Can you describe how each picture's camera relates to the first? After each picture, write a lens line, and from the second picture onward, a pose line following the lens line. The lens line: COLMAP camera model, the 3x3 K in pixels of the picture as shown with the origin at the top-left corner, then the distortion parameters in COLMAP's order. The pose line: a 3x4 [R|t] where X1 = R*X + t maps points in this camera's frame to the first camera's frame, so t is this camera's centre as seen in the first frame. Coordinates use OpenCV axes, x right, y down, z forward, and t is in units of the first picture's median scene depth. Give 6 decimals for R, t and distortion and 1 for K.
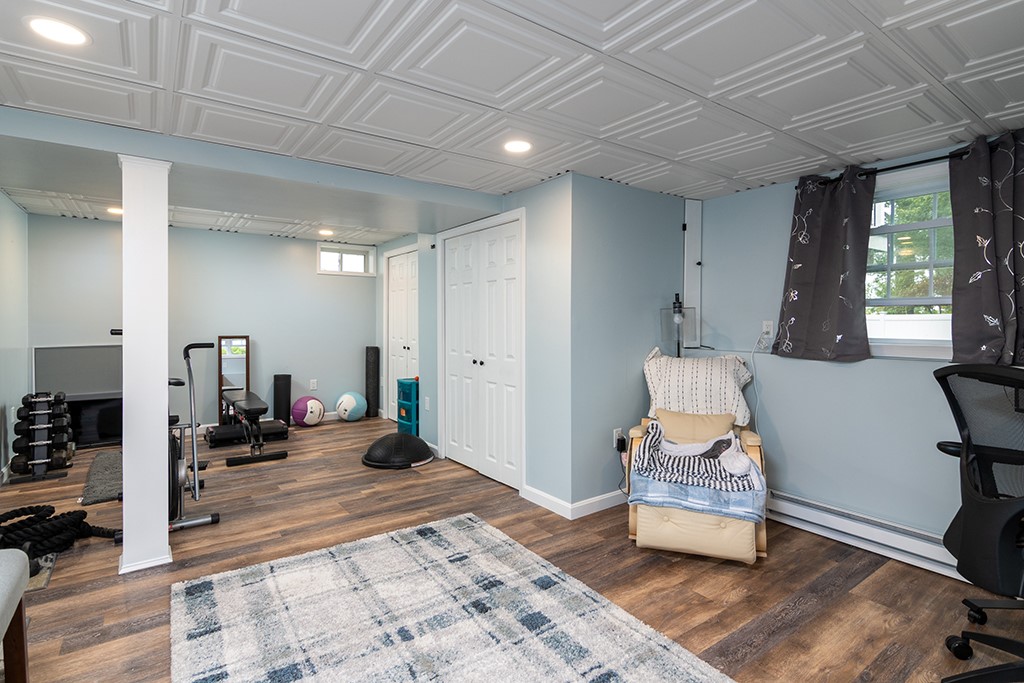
lens RADIAL K [[503.7, 0, 512.6], [0, 503.7, 320.5], [0, 0, 1]] dist [-0.001289, -0.000486]
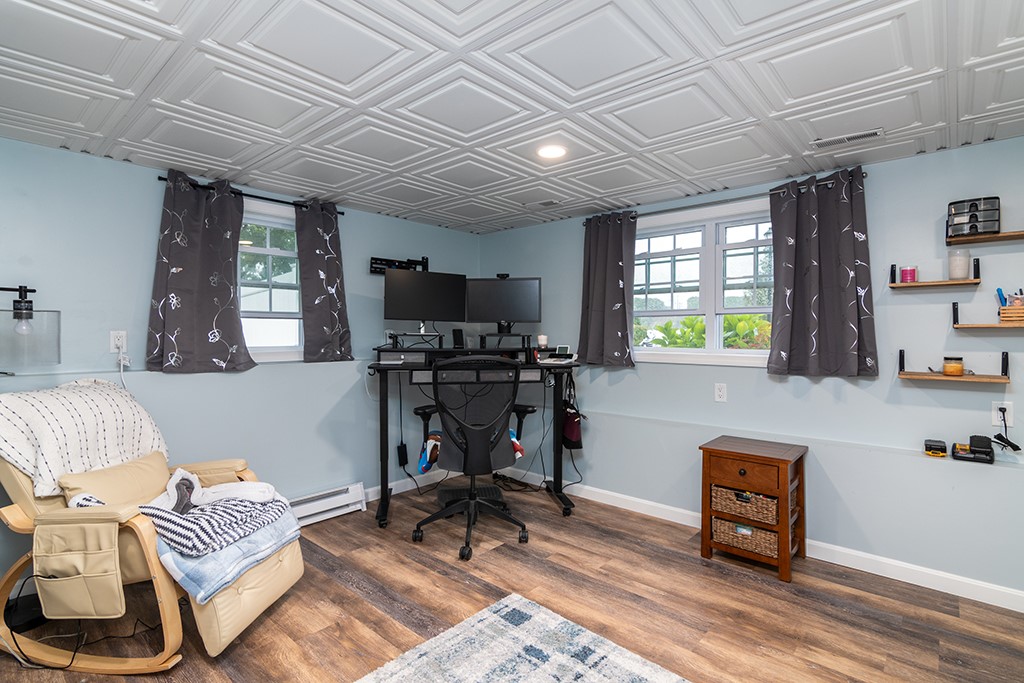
lens RADIAL K [[497.1, 0, 506.7], [0, 497.1, 331.4], [0, 0, 1]] dist [0.000669, -0.000230]
pose [[-0.210893, -0.001340, 0.977508, -0.521539], [-0.001562, 0.999998, 0.001034, -0.001046], [-0.977508, -0.001309, -0.210895, 0.769324]]
